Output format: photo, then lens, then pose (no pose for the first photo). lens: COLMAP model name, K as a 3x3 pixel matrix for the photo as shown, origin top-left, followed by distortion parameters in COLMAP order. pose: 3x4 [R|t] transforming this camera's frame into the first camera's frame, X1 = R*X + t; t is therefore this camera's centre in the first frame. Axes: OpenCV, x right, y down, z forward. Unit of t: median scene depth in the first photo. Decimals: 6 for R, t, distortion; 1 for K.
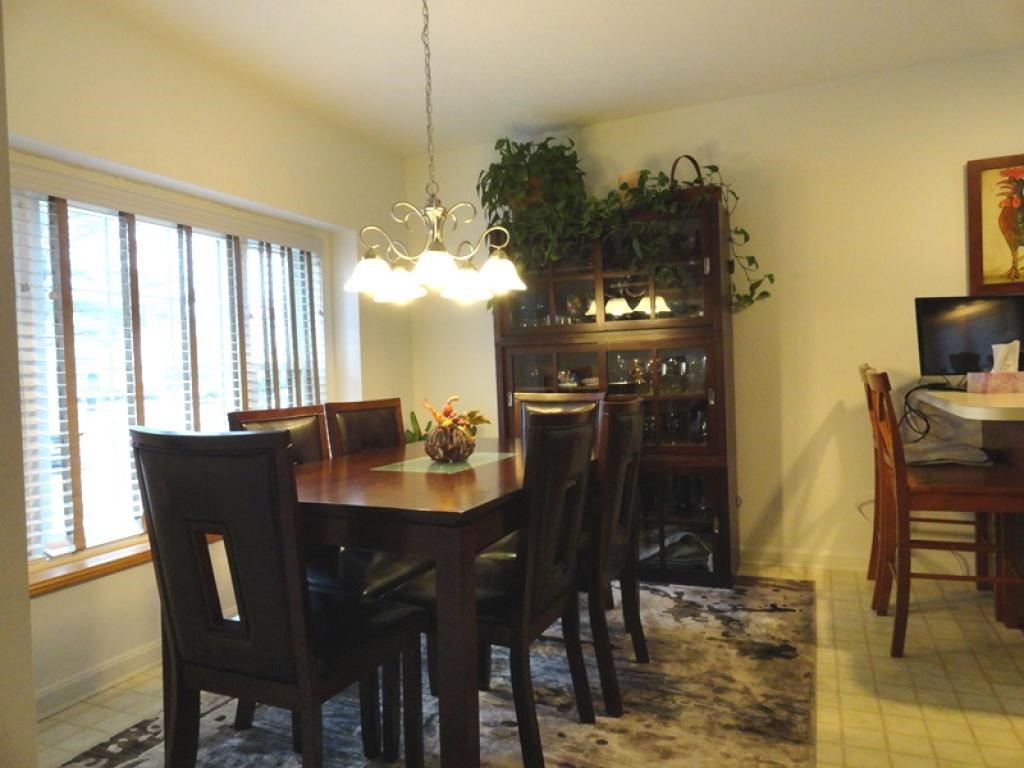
lens RADIAL K [[715.6, 0, 512.0], [0, 715.6, 384.0], [0, 0, 1]] dist [-0.003182, -0.001505]
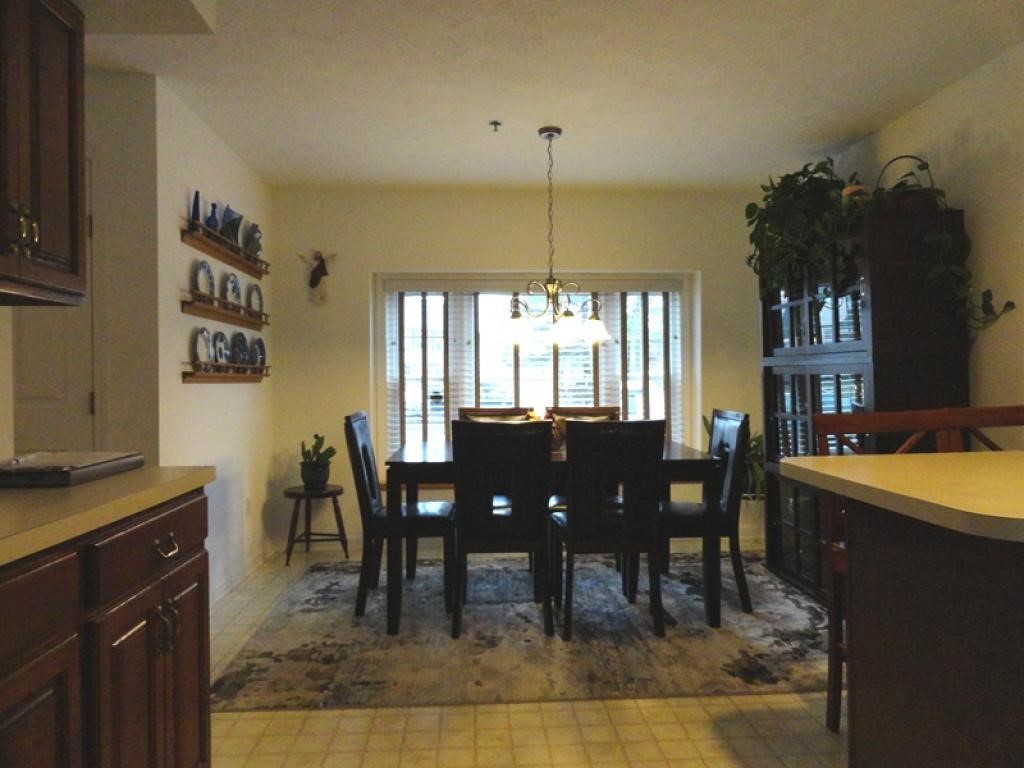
lens RADIAL K [[715.6, 0, 512.0], [0, 715.6, 384.0], [0, 0, 1]] dist [-0.003182, -0.001505]
pose [[0.441065, 0.040734, -0.896551, 1.002750], [-0.026796, 0.999122, 0.032212, -0.062159], [0.897075, 0.009816, 0.441769, 0.206267]]
